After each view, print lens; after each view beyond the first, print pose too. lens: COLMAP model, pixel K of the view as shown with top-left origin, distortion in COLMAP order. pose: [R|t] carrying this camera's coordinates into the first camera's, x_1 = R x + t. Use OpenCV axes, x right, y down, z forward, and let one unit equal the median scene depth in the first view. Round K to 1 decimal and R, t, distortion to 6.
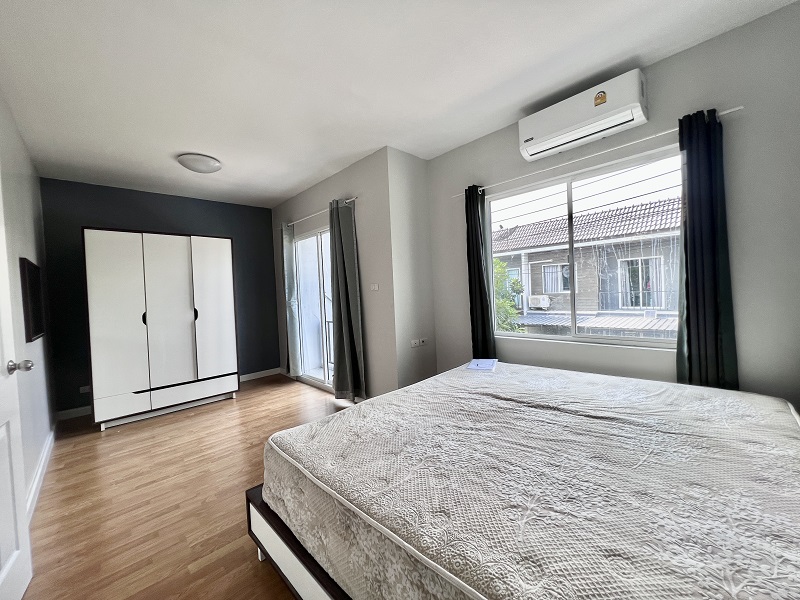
lens RADIAL K [[321.3, 0, 401.2], [0, 321.3, 301.5], [0, 0, 1]] dist [-0.000721, -0.000066]
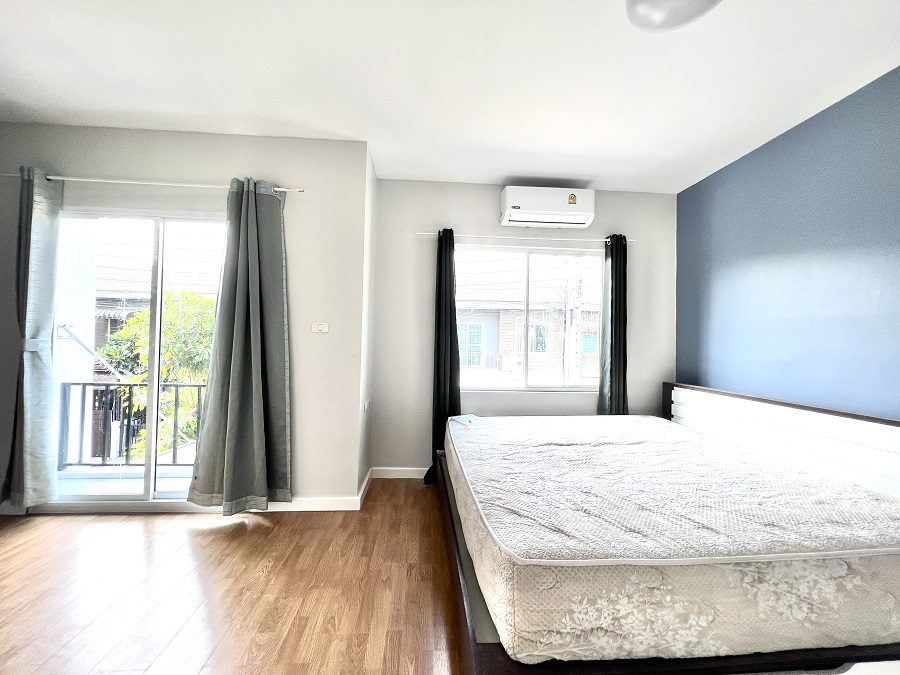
lens RADIAL K [[361.4, 0, 450.2], [0, 361.4, 332.9], [0, 0, 1]] dist [-0.000721, -0.000066]
pose [[0.637986, 0.076286, 0.766260, -0.775978], [-0.025304, 0.996620, -0.078151, 0.033409], [-0.769632, 0.030470, 0.637761, 0.464479]]
